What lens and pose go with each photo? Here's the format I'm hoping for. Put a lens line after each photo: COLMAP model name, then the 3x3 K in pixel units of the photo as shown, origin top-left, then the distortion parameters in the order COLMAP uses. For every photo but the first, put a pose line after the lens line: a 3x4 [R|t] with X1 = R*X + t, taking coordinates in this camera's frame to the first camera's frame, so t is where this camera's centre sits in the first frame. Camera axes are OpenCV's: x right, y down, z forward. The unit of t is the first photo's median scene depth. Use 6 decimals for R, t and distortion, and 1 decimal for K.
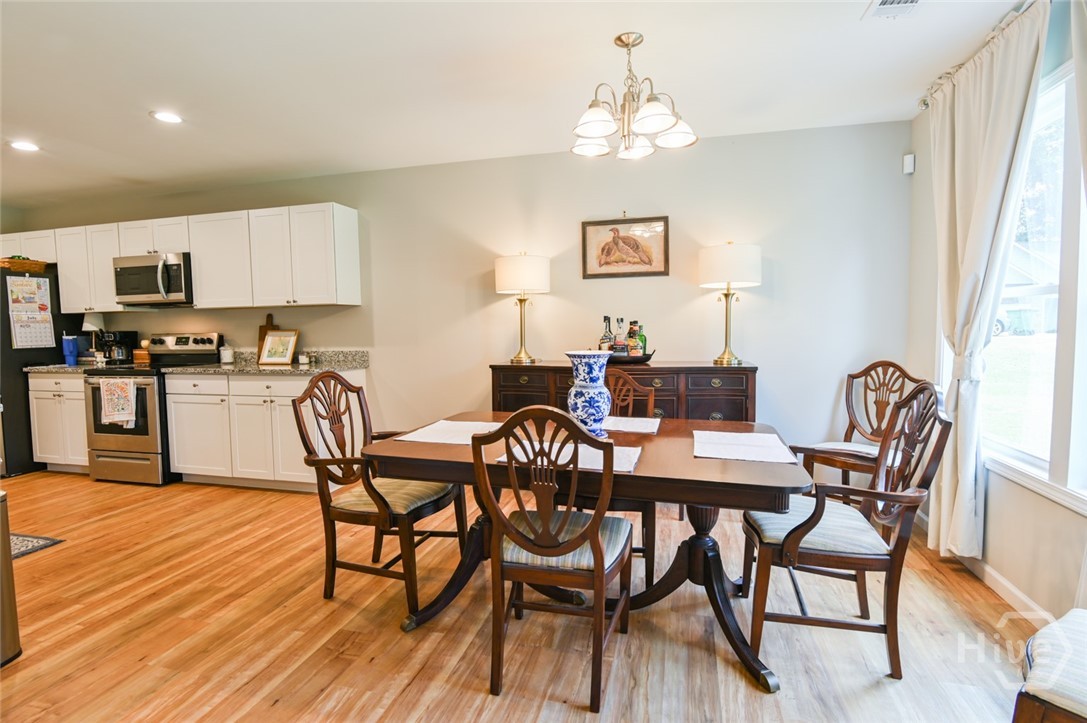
lens RADIAL K [[537.0, 0, 537.2], [0, 537.0, 357.0], [0, 0, 1]] dist [-0.018435, -0.000587]
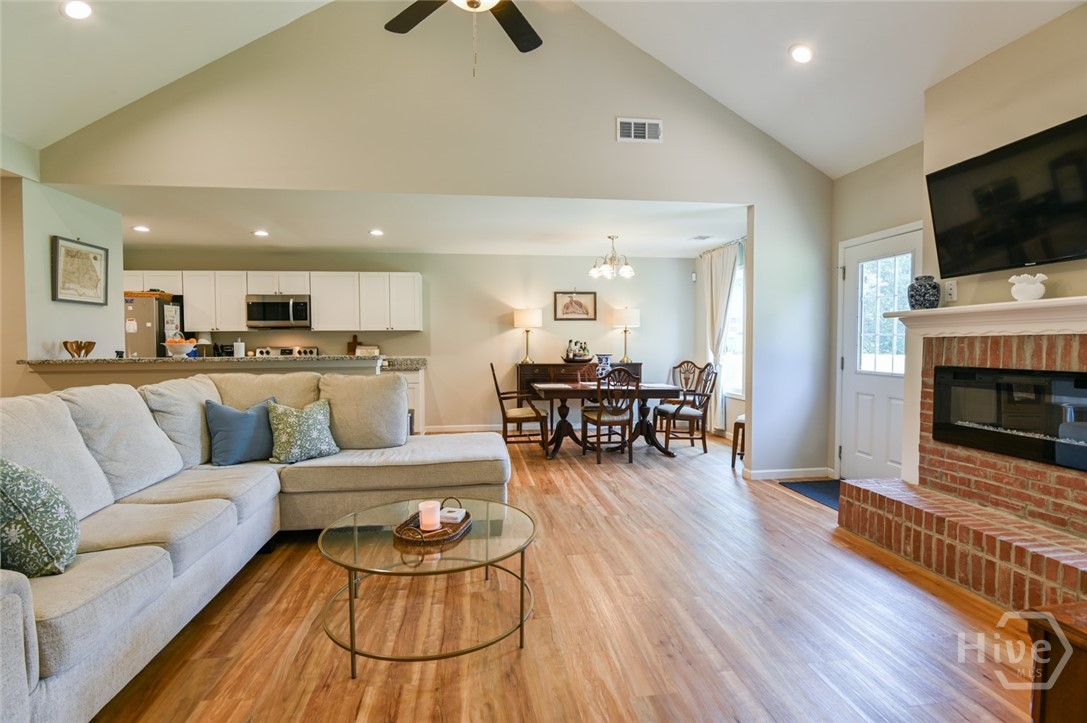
lens RADIAL K [[537.0, 0, 533.2], [0, 537.0, 357.4], [0, 0, 1]] dist [-0.018435, -0.000587]
pose [[0.929685, 0.001694, 0.368352, -0.654420], [0.012701, 0.999247, -0.036652, 0.055488], [-0.368136, 0.038753, 0.928964, -0.727947]]
